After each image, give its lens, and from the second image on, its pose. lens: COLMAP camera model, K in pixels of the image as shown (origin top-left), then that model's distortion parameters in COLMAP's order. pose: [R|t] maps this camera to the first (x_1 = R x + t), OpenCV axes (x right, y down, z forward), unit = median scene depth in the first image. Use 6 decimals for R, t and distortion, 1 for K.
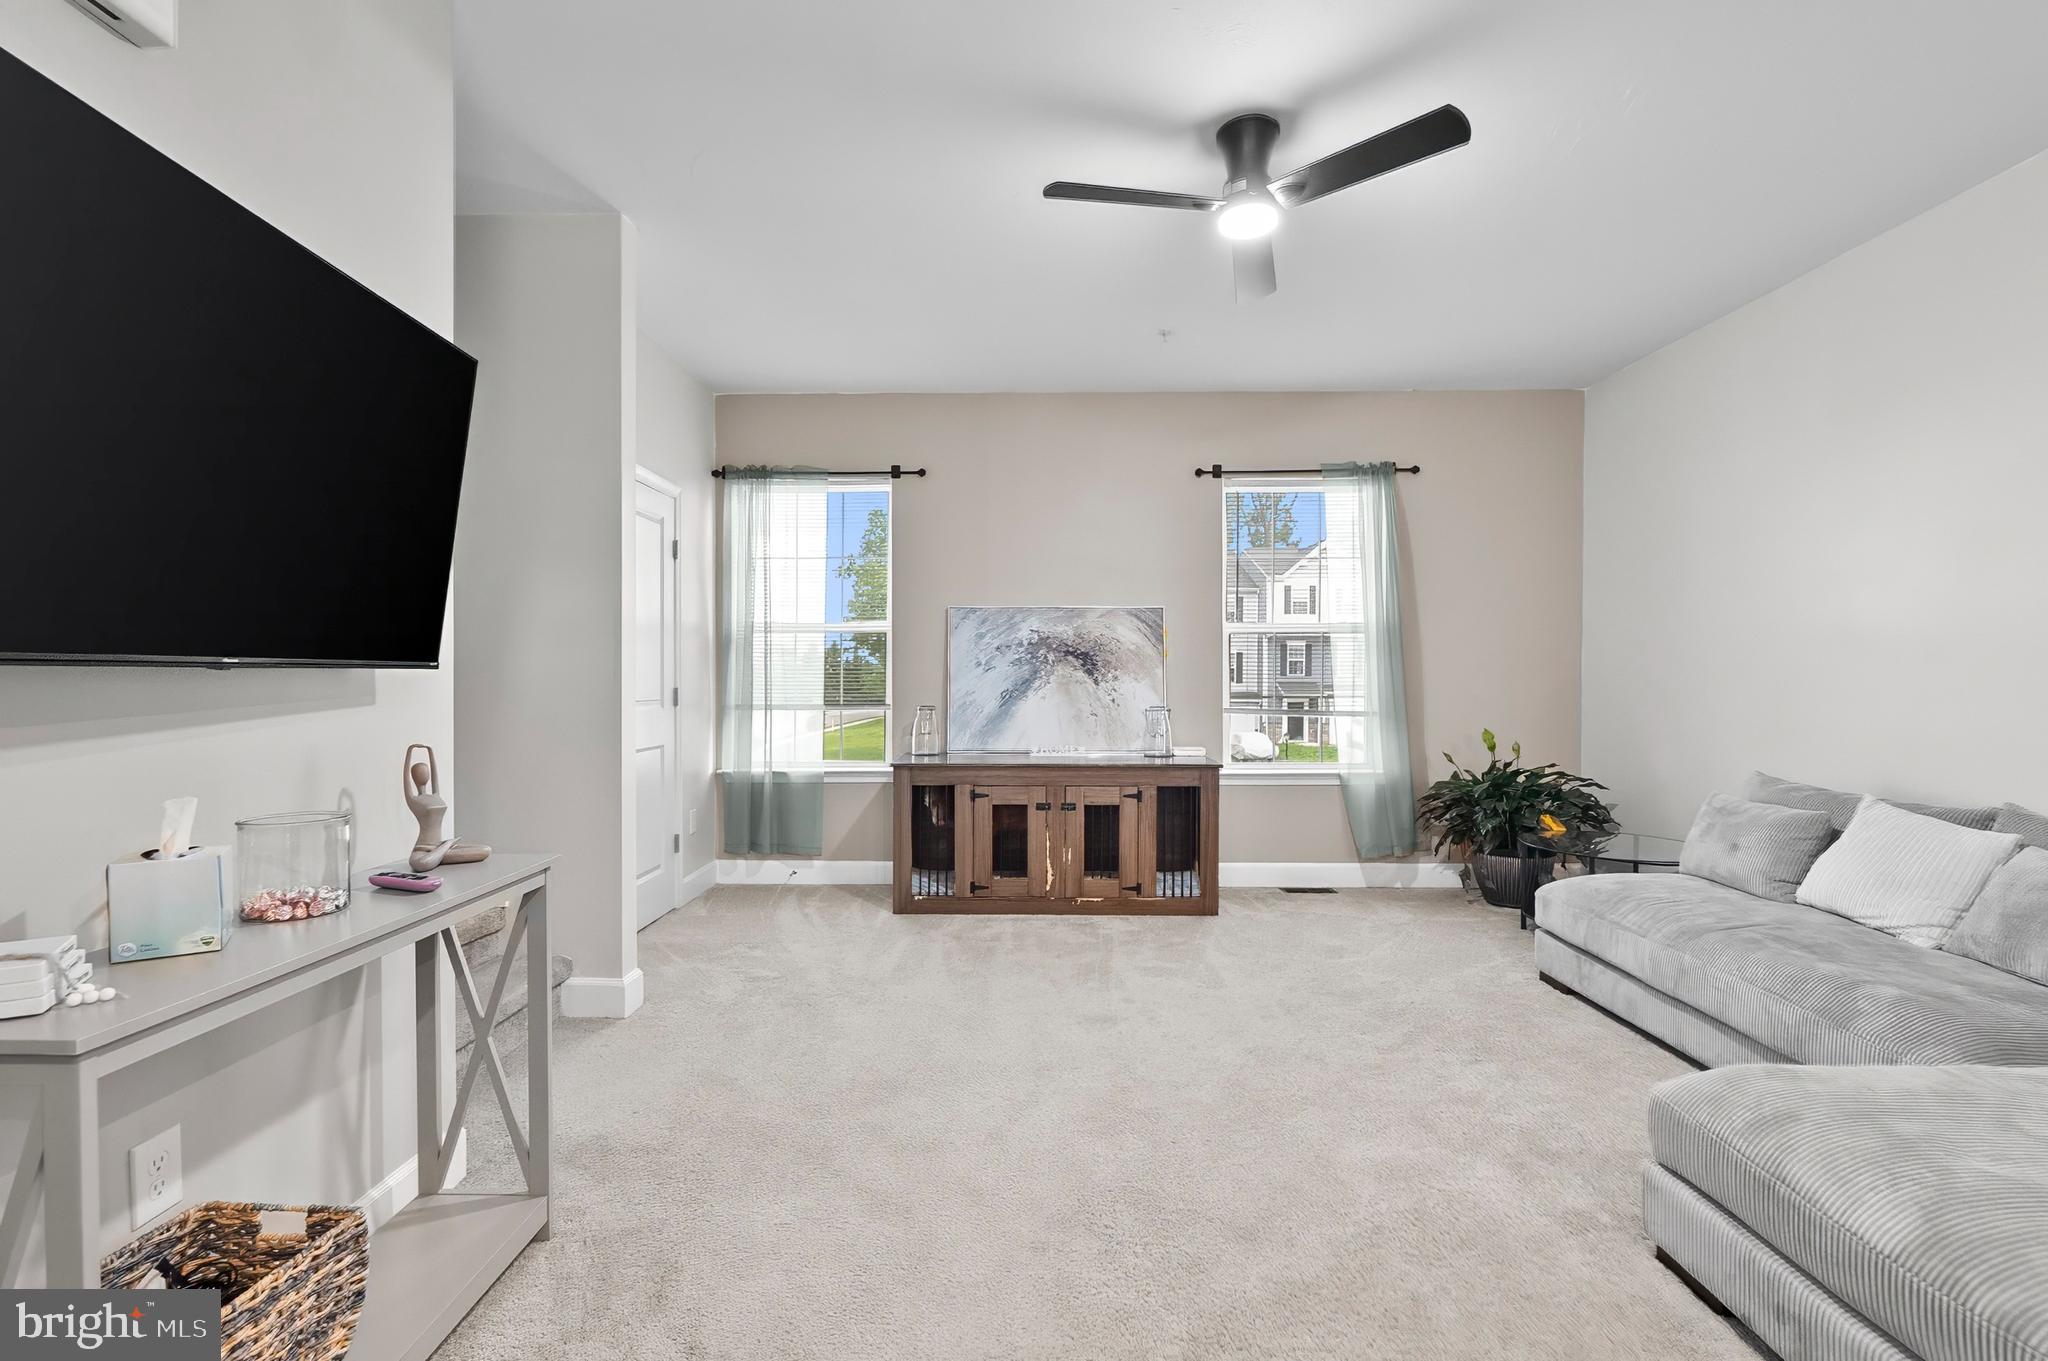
lens RADIAL K [[951.7, 0, 1025.6], [0, 951.7, 689.2], [0, 0, 1]] dist [0.000040, 0.000094]
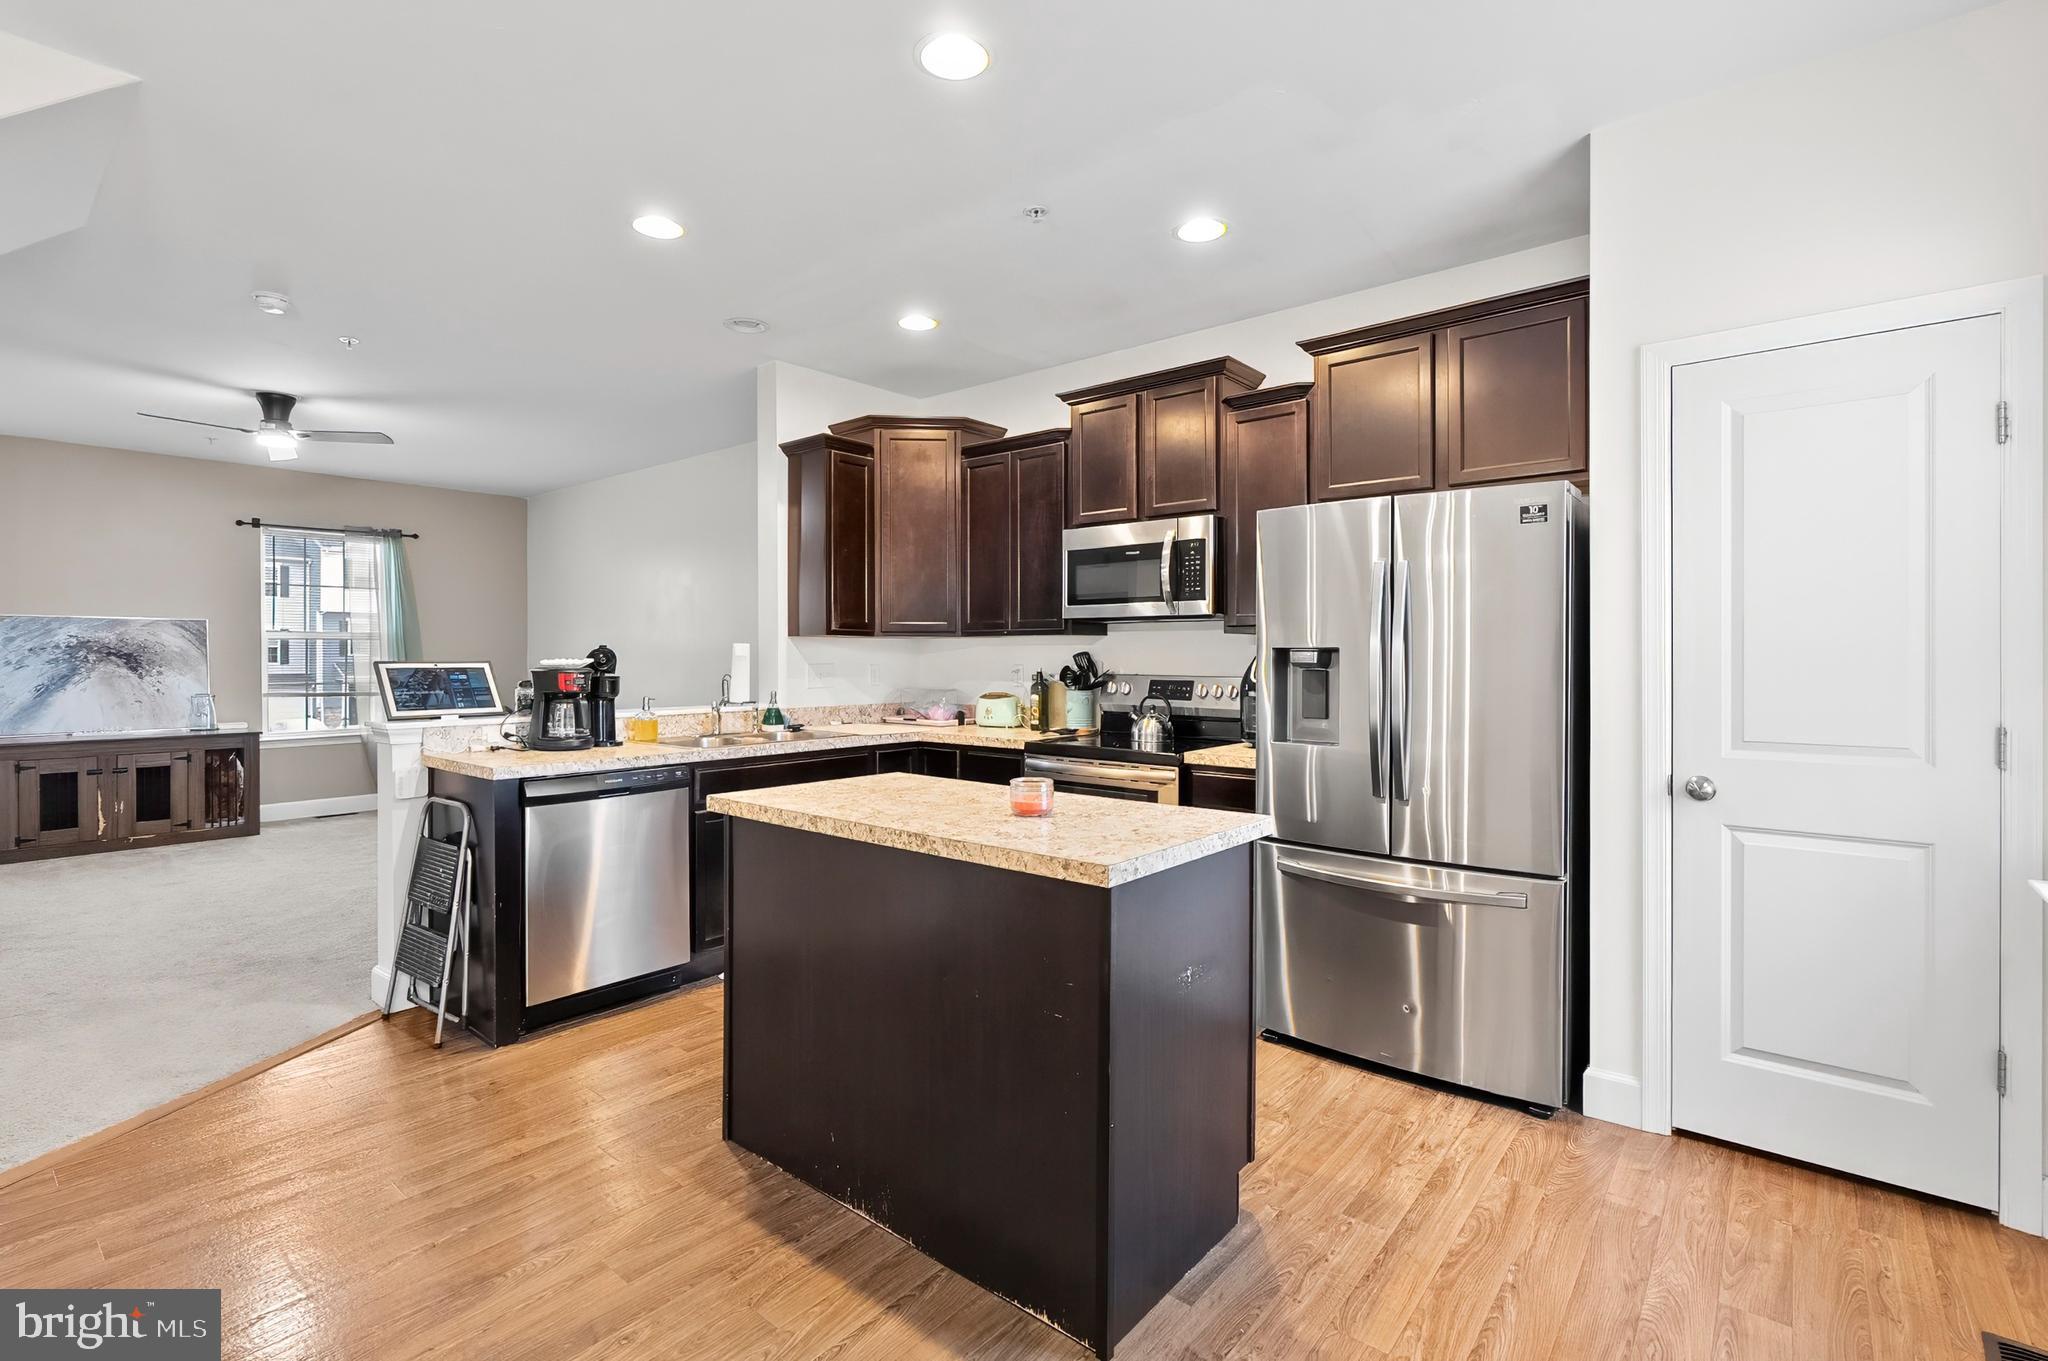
lens RADIAL K [[934.2, 0, 1021.0], [0, 934.2, 659.2], [0, 0, 1]] dist [-0.010741, -0.000219]
pose [[0.628318, -0.004374, 0.777944, -0.151917], [0.010775, 0.999937, -0.003080, -0.014130], [-0.777882, 0.010317, 0.628326, -0.722633]]
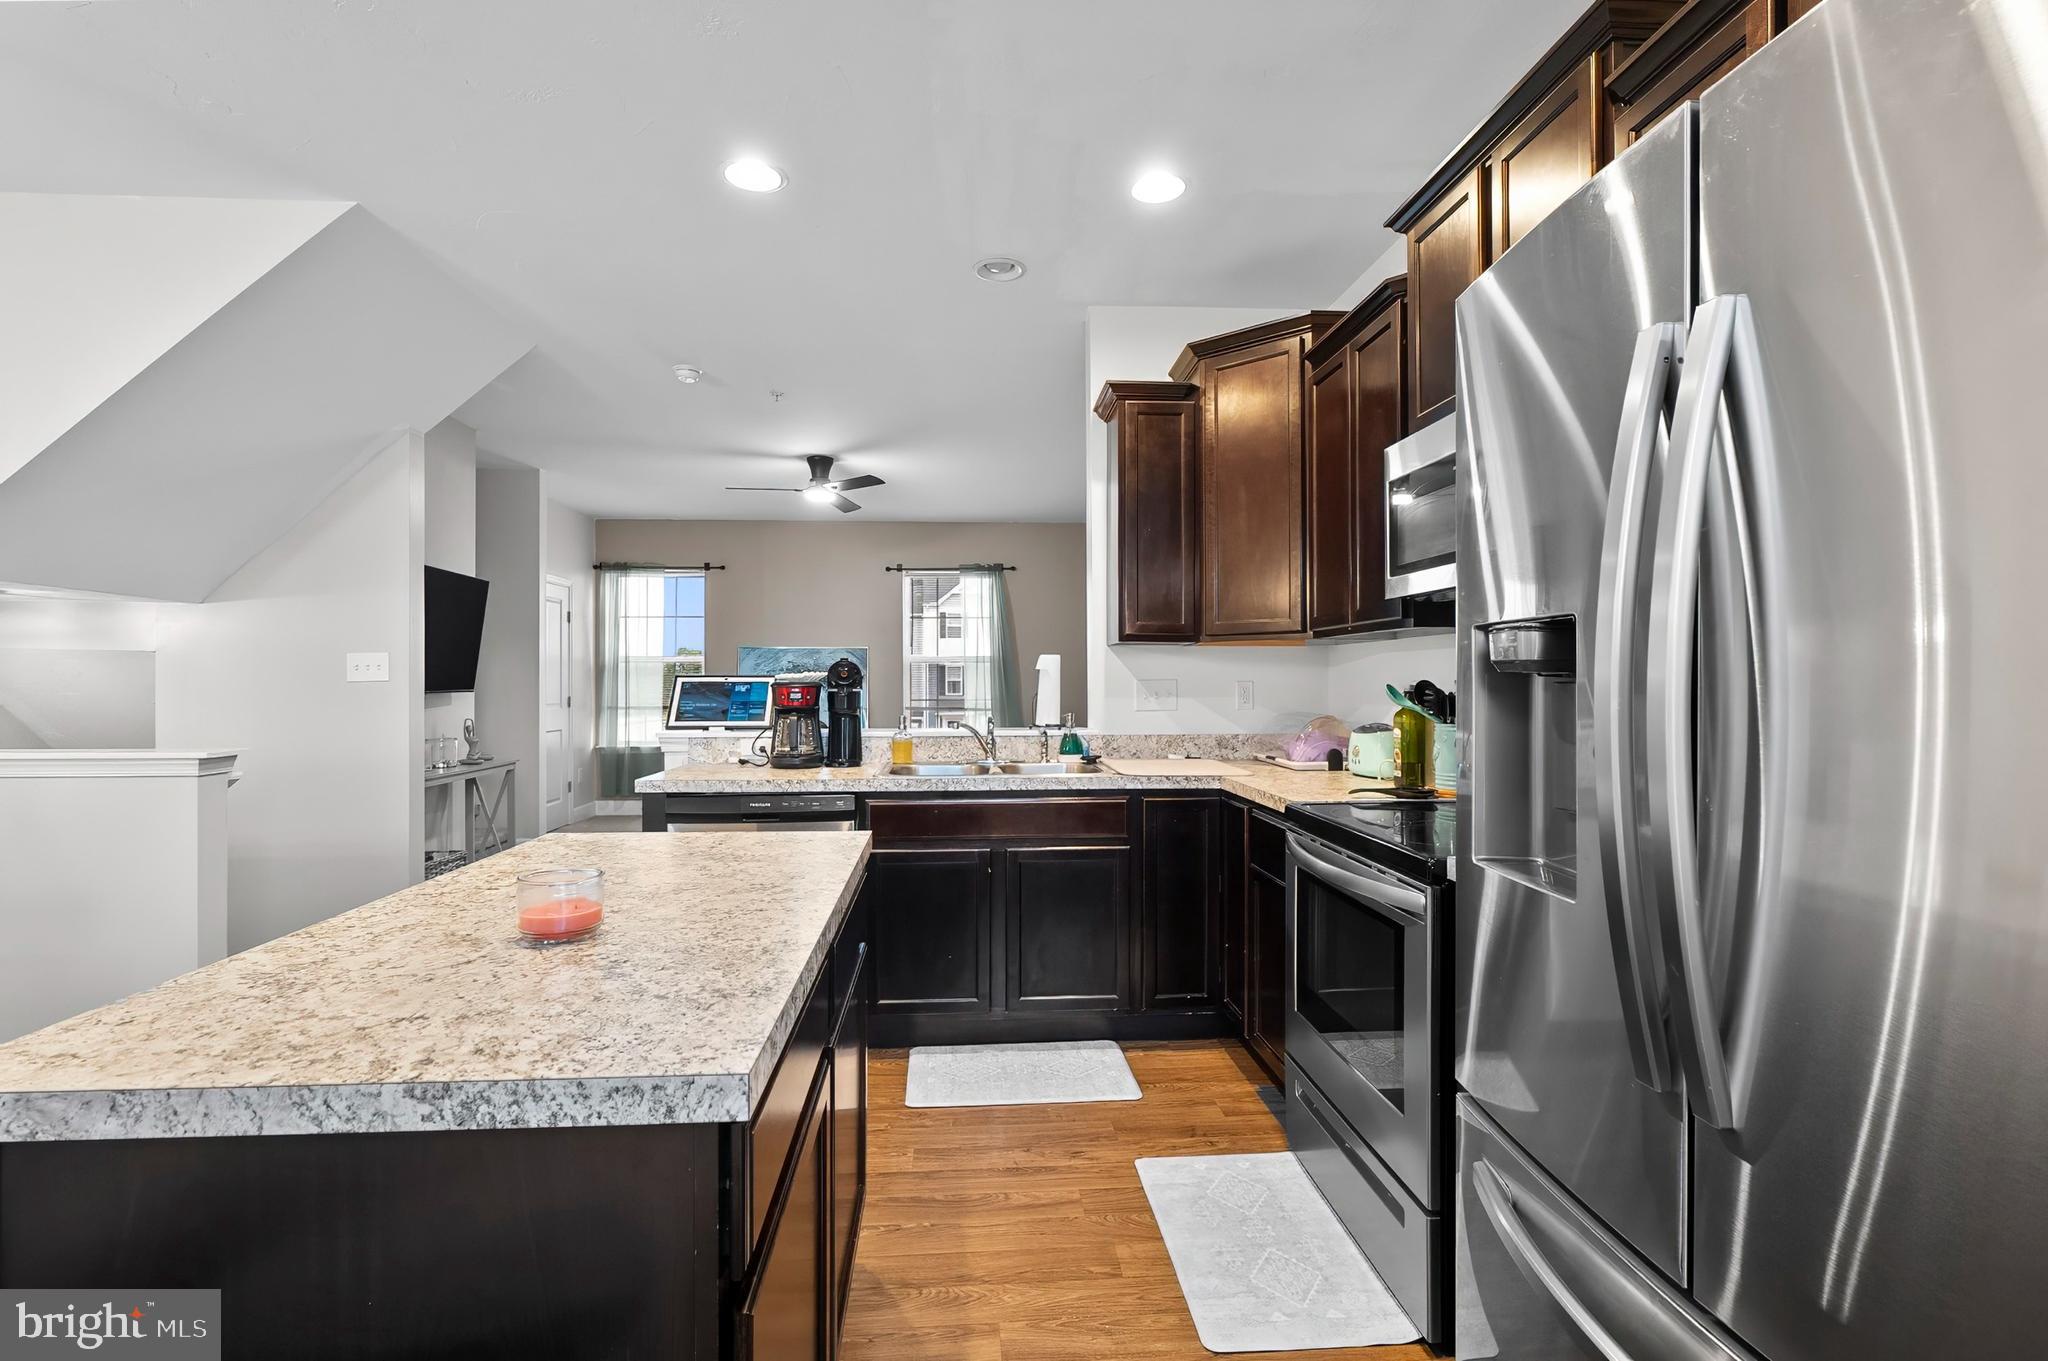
lens RADIAL K [[940.3, 0, 1024.0], [0, 940.3, 680.5], [0, 0, 1]] dist [-0.000697, 0.000142]
pose [[0.996314, -0.003577, 0.085703, 0.280968], [0.004677, 0.999909, -0.012645, -0.005044], [-0.085650, 0.013000, 0.996240, -0.702768]]
